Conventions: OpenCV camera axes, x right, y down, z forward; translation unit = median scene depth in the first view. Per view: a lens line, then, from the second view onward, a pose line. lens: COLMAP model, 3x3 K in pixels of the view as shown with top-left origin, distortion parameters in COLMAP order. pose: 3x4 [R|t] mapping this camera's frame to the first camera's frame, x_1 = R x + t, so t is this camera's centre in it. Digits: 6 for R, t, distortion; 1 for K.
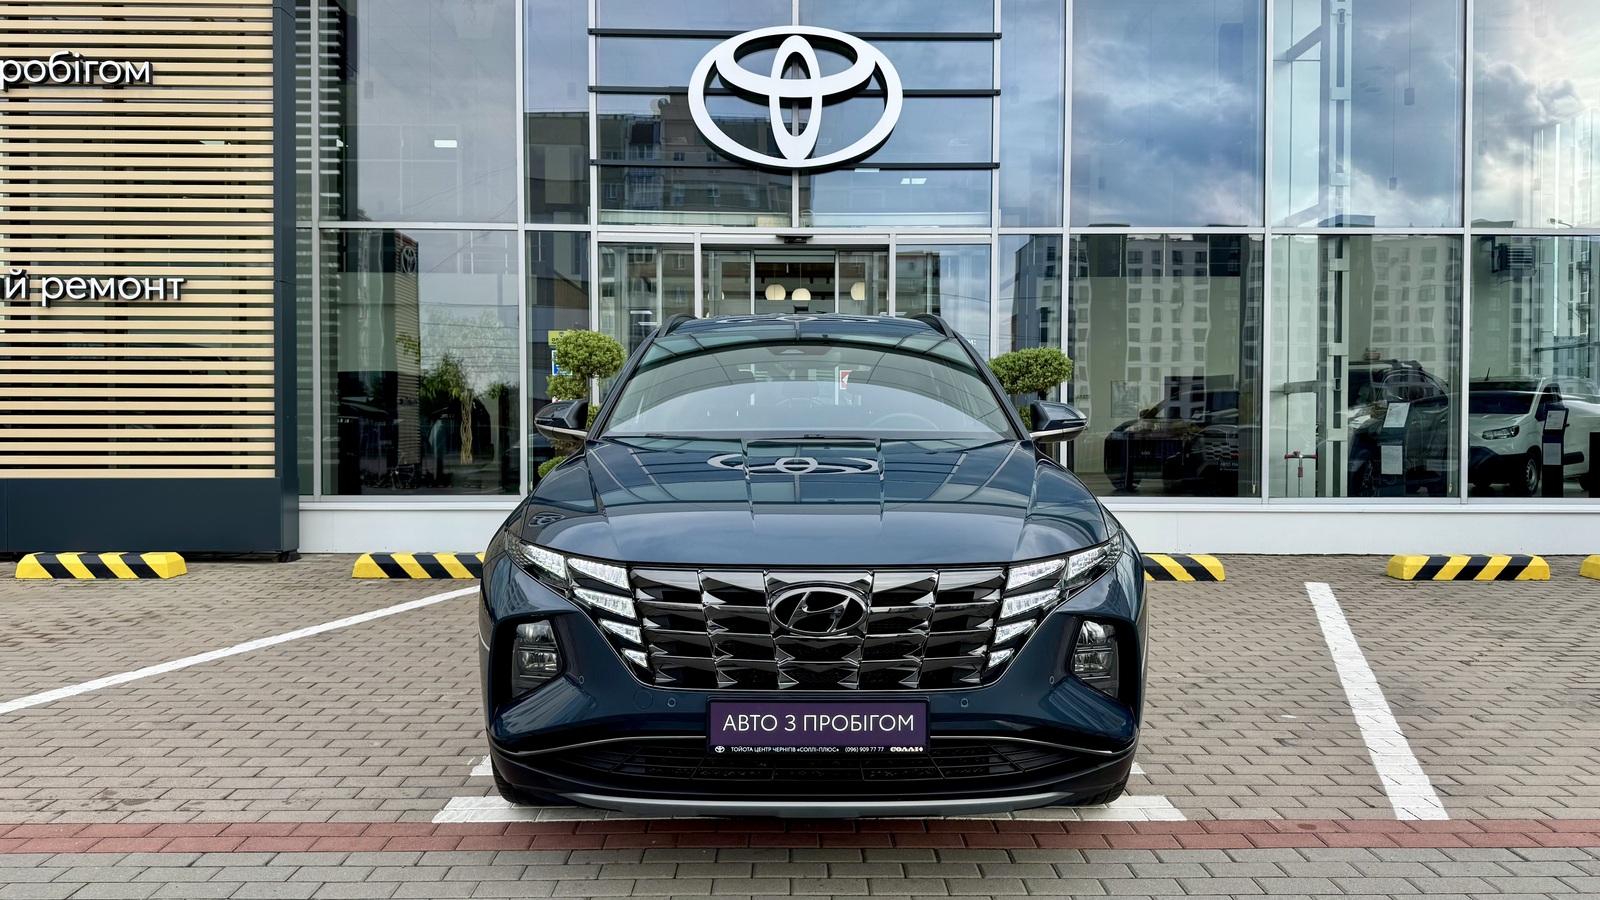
lens RADIAL K [[1139.8, 0, 799.4], [0, 1139.8, 445.4], [0, 0, 1]] dist [0.002984, -0.001493]
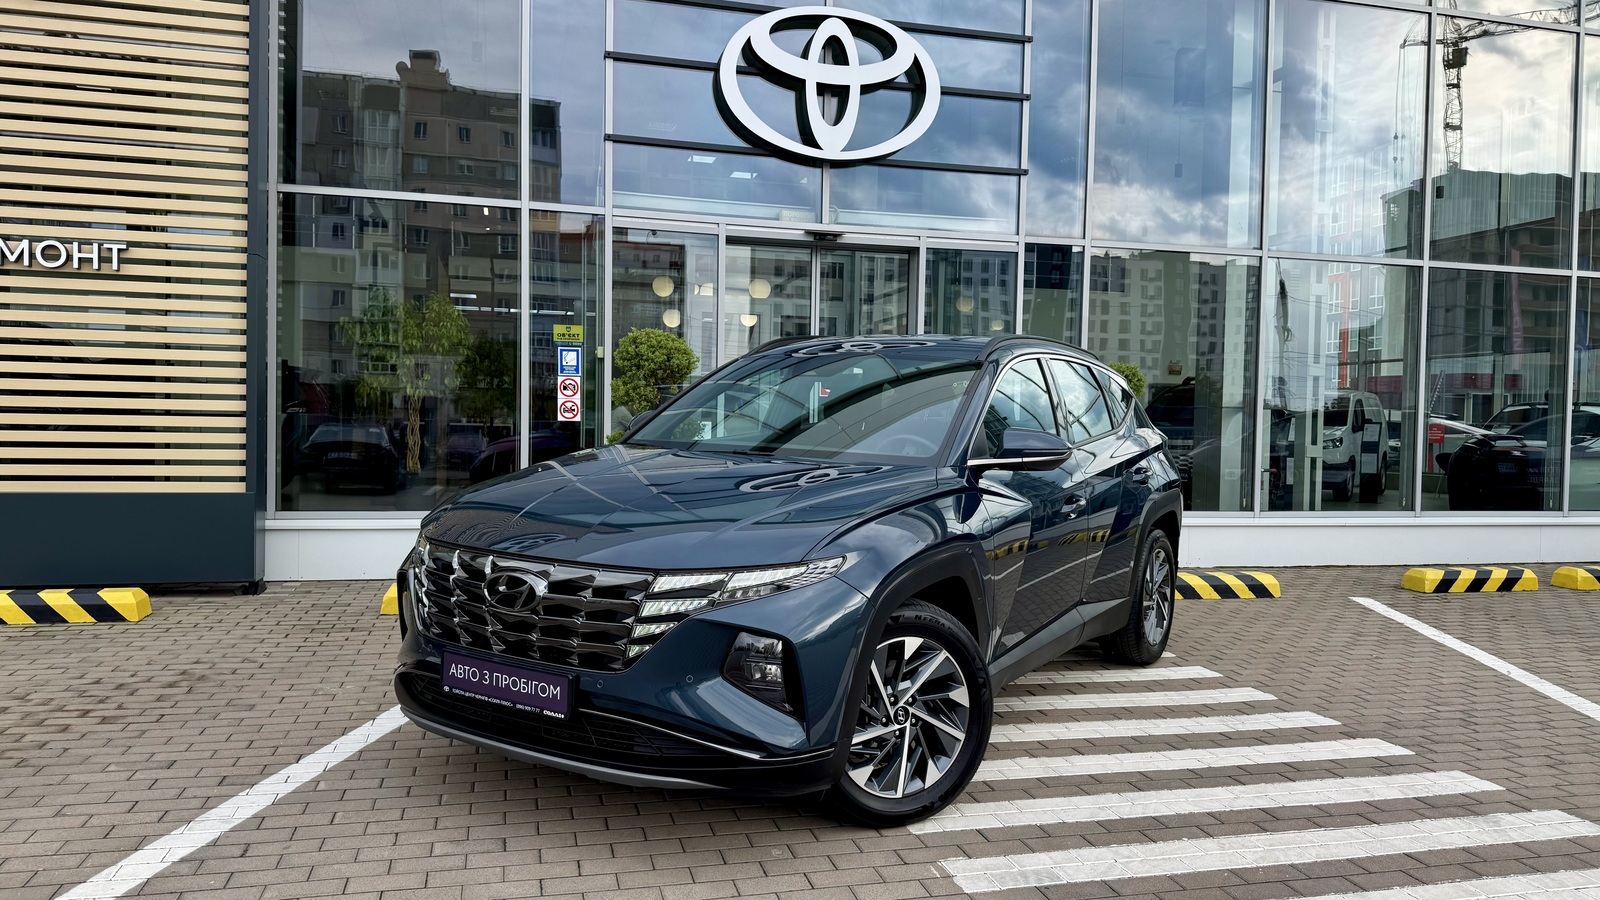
lens RADIAL K [[1138.5, 0, 798.6], [0, 1138.5, 448.2], [0, 0, 1]] dist [0.006432, -0.004402]
pose [[0.971277, 0.011485, 0.237675, -0.269379], [-0.013757, 0.999874, 0.007901, -0.015841], [-0.237554, -0.010943, 0.971313, 0.105303]]
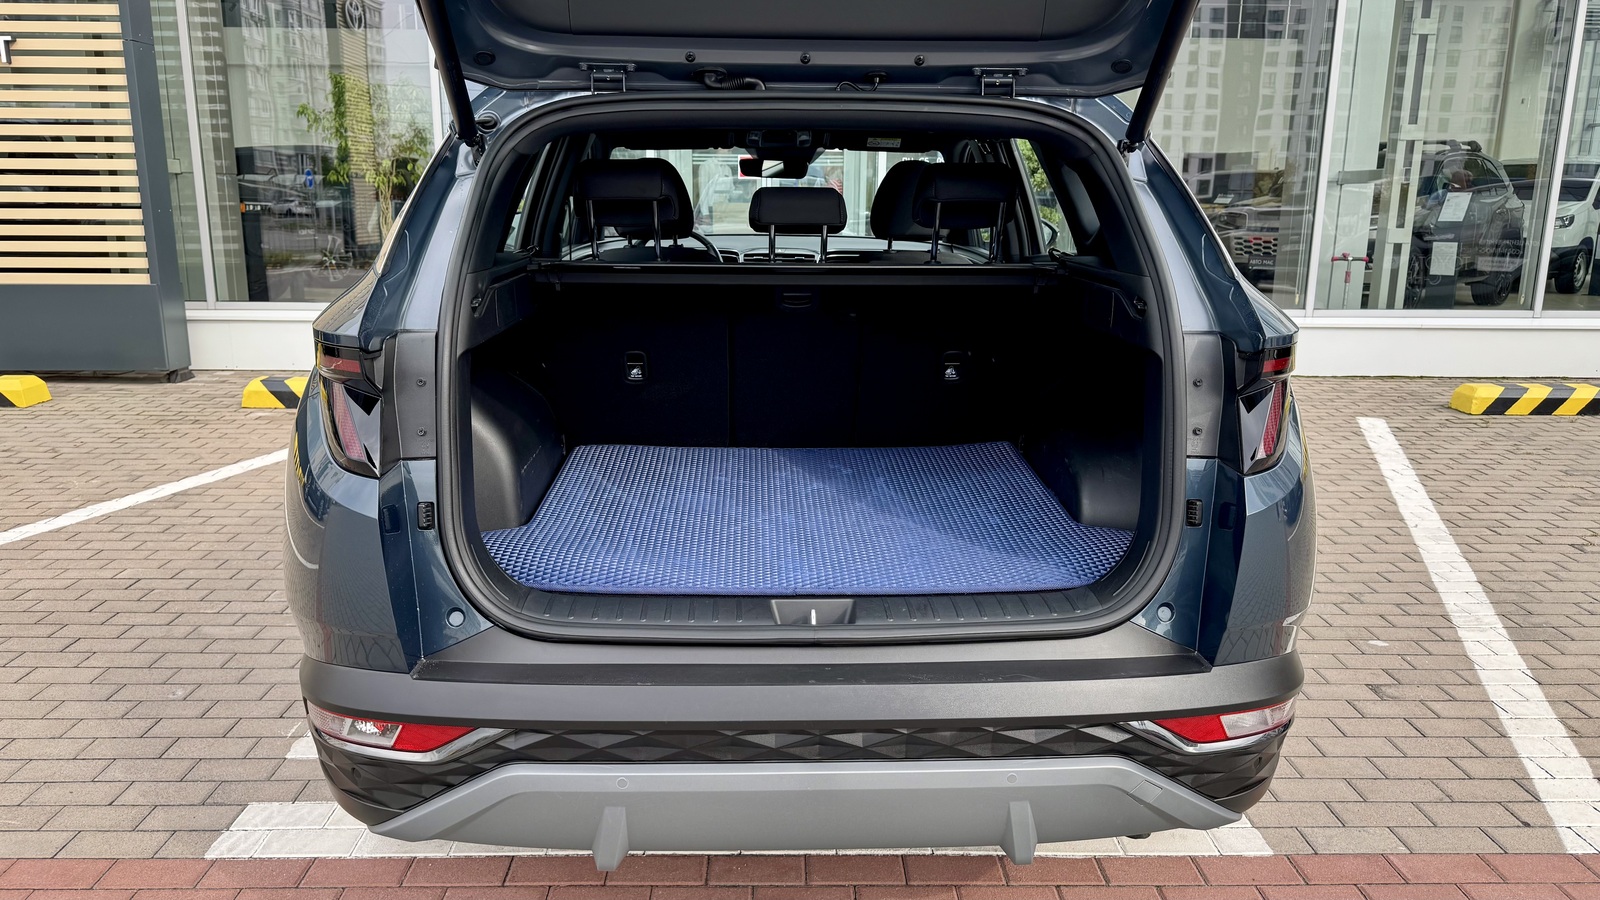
lens RADIAL K [[1141.4, 0, 790.8], [0, 1141.4, 455.6], [0, 0, 1]] dist [-0.000509, -0.001693]
pose [[0.999985, 0.004896, 0.002340, 0.014792], [-0.005272, 0.978744, 0.205019, -0.023543], [-0.001287, -0.205028, 0.978755, 0.143949]]
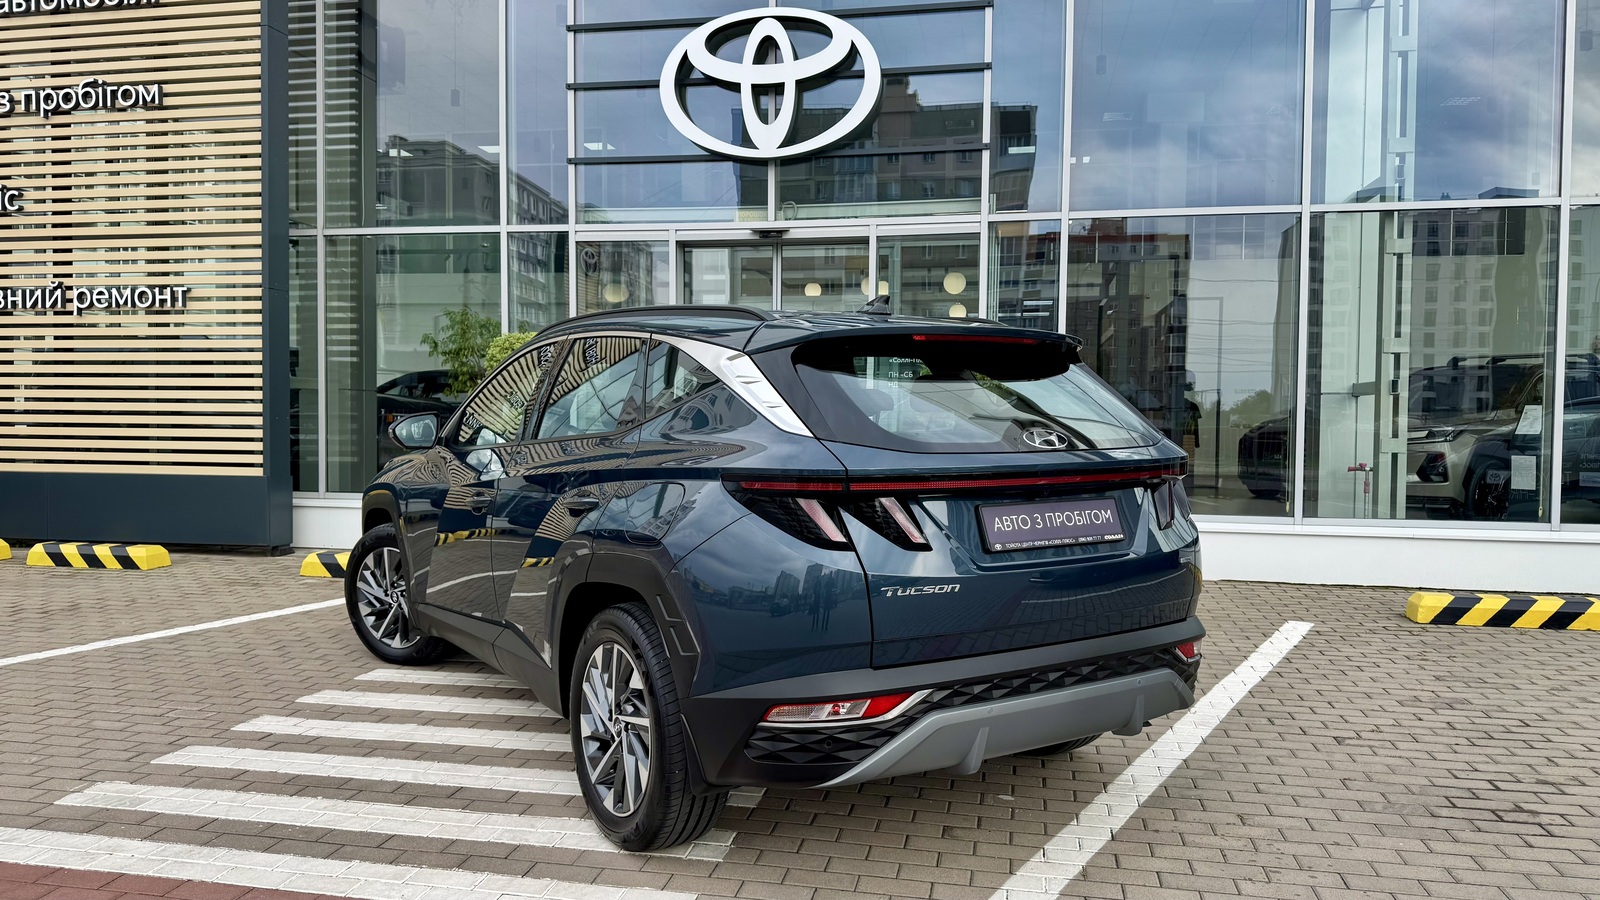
lens RADIAL K [[1139.5, 0, 795.9], [0, 1139.5, 451.6], [0, 0, 1]] dist [0.003961, -0.002064]
pose [[0.977165, 0.013127, -0.212075, 0.242489], [-0.009761, 0.999809, 0.016912, -0.016690], [0.212256, -0.014456, 0.977107, 0.079550]]
